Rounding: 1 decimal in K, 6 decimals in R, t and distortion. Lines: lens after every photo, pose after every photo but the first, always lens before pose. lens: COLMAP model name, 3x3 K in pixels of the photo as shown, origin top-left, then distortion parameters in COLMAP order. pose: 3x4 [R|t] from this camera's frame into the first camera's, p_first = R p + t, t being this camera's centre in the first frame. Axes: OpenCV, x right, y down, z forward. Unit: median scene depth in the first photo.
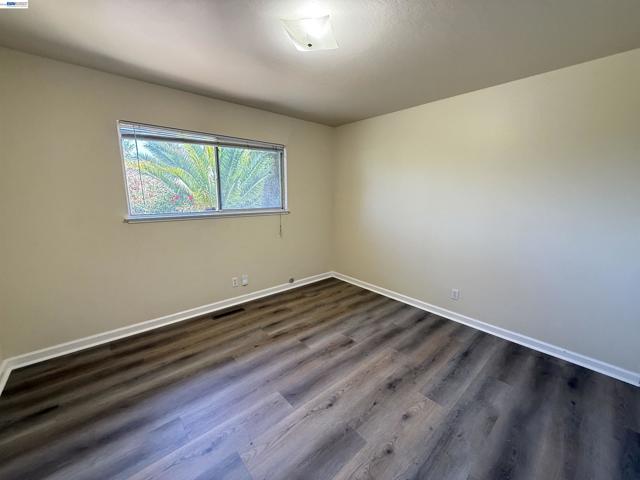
lens RADIAL K [[254.5, 0, 319.6], [0, 254.5, 240.0], [0, 0, 1]] dist [-0.000409, -0.000027]
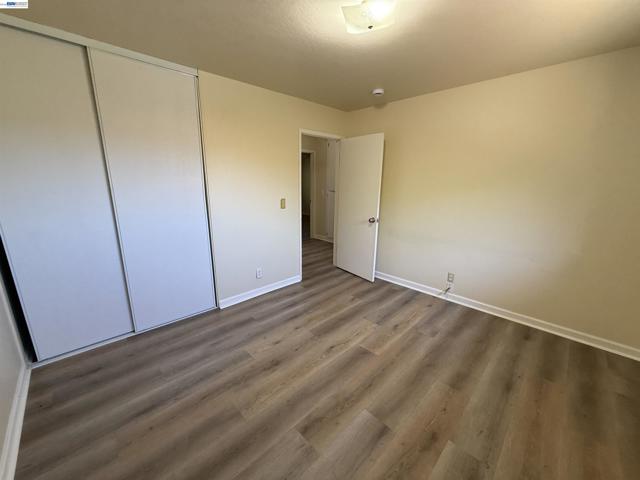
lens RADIAL K [[254.5, 0, 319.3], [0, 254.5, 239.9], [0, 0, 1]] dist [-0.000409, -0.000027]
pose [[-0.998416, -0.003327, -0.056171, 0.150787], [-0.026119, 0.911598, 0.410253, -0.320659], [0.049841, 0.411070, -0.910240, 1.636022]]
